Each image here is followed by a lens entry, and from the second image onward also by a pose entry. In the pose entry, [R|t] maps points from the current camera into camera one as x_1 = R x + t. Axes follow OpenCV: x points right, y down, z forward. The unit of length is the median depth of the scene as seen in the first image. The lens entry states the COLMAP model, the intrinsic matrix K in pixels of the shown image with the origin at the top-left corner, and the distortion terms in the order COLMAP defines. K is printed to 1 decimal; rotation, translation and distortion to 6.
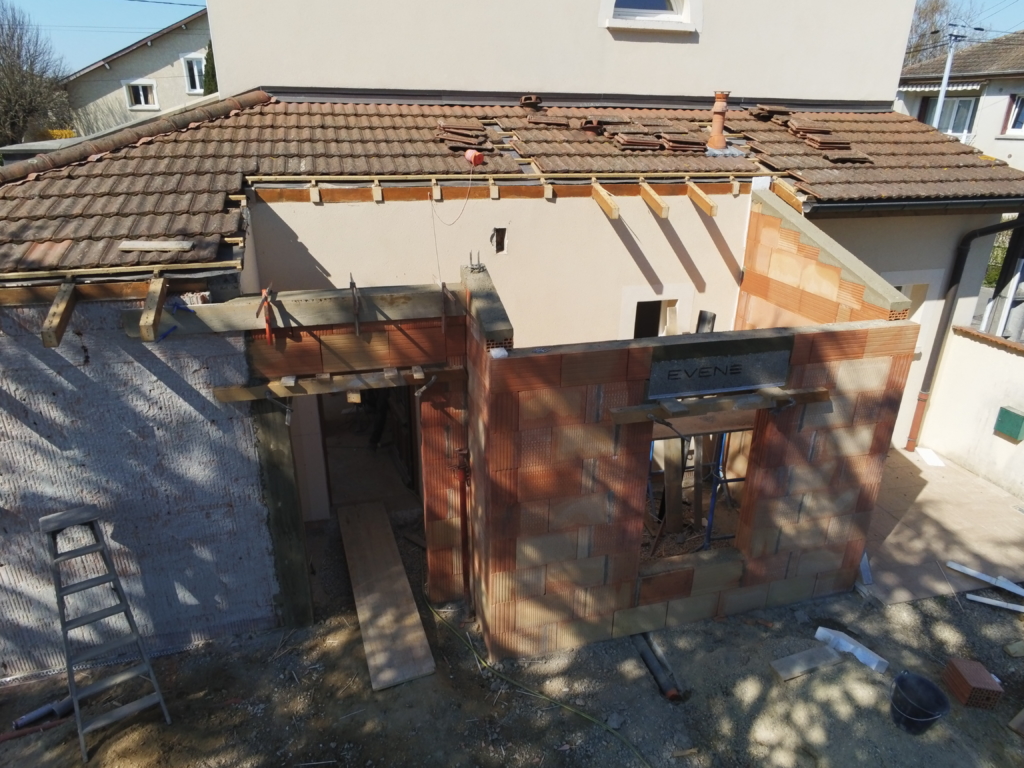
lens RADIAL K [[669.4, 0, 510.9], [0, 669.4, 396.7], [0, 0, 1]] dist [0.000370, 0.005375]
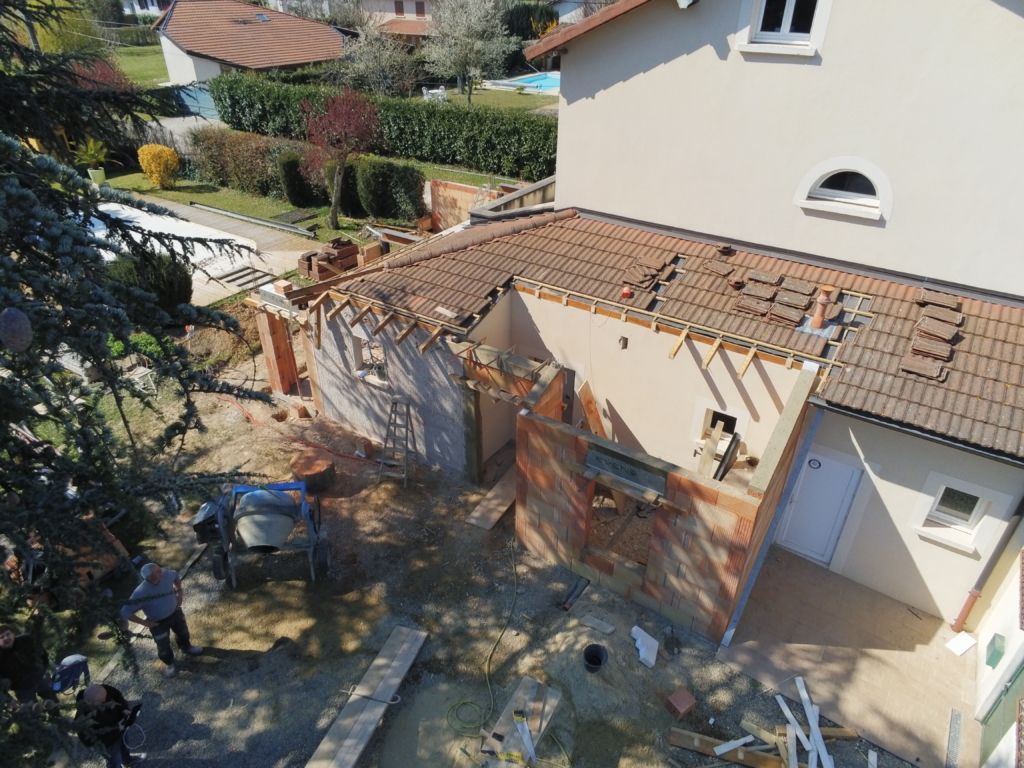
lens RADIAL K [[669.4, 0, 510.9], [0, 669.4, 396.7], [0, 0, 1]] dist [0.000370, 0.005375]
pose [[0.640128, 0.403552, -0.653744, 0.972781], [-0.287334, 0.914934, 0.283433, -0.516972], [0.712513, 0.006410, 0.701630, -0.382750]]
